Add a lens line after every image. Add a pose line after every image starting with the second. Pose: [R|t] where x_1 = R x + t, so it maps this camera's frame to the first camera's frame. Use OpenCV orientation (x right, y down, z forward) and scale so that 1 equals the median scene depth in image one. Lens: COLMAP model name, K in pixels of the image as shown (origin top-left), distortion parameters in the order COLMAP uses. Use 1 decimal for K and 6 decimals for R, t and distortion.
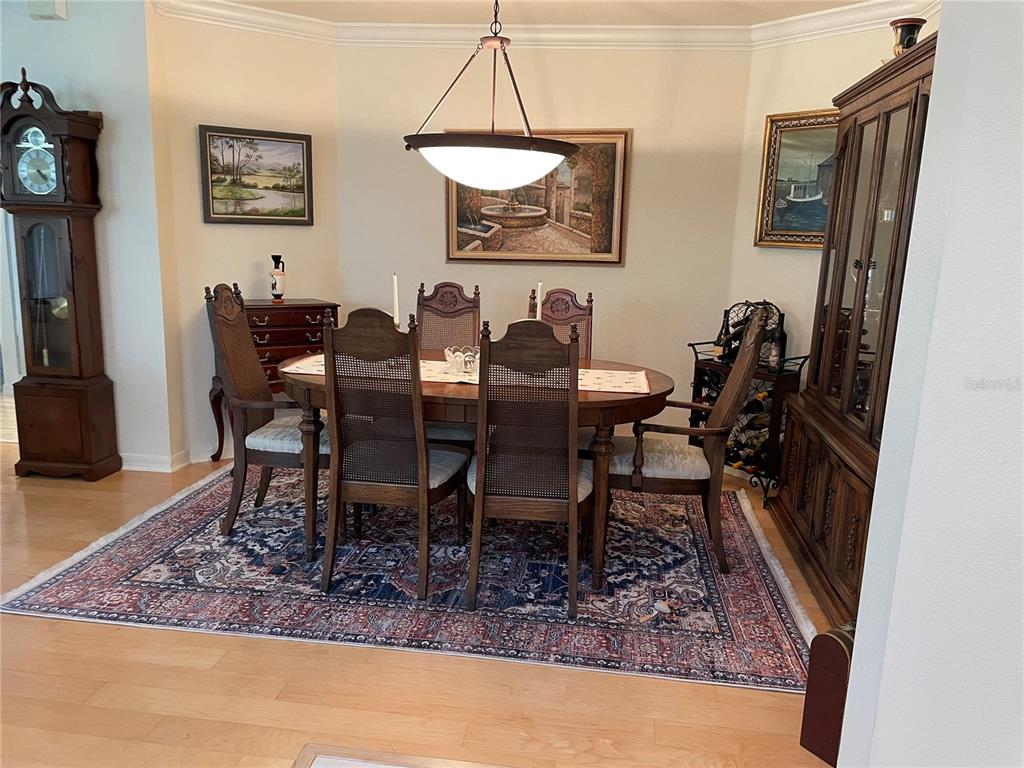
lens RADIAL K [[789.2, 0, 512.0], [0, 789.2, 384.0], [0, 0, 1]] dist [0.031878, -0.010224]
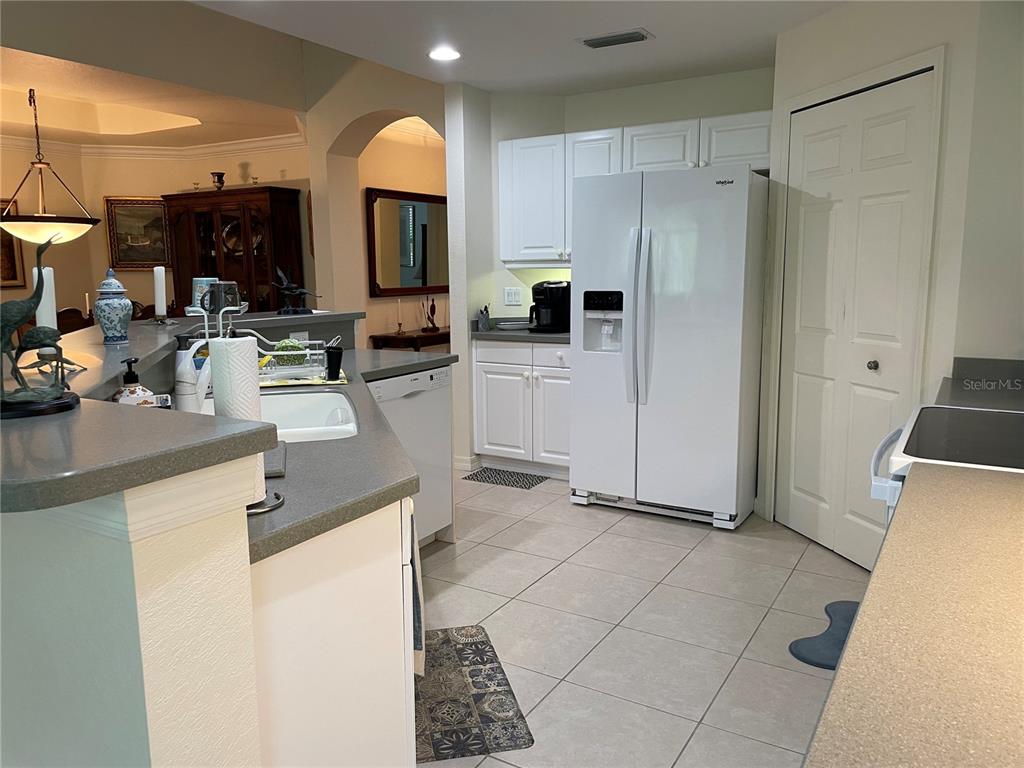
lens RADIAL K [[789.2, 0, 512.0], [0, 789.2, 384.0], [0, 0, 1]] dist [0.031878, -0.010224]
pose [[0.375171, -0.182754, 0.908761, -1.041944], [0.200153, 0.973217, 0.113085, 0.048530], [-0.905088, 0.139465, 0.401702, -0.482003]]
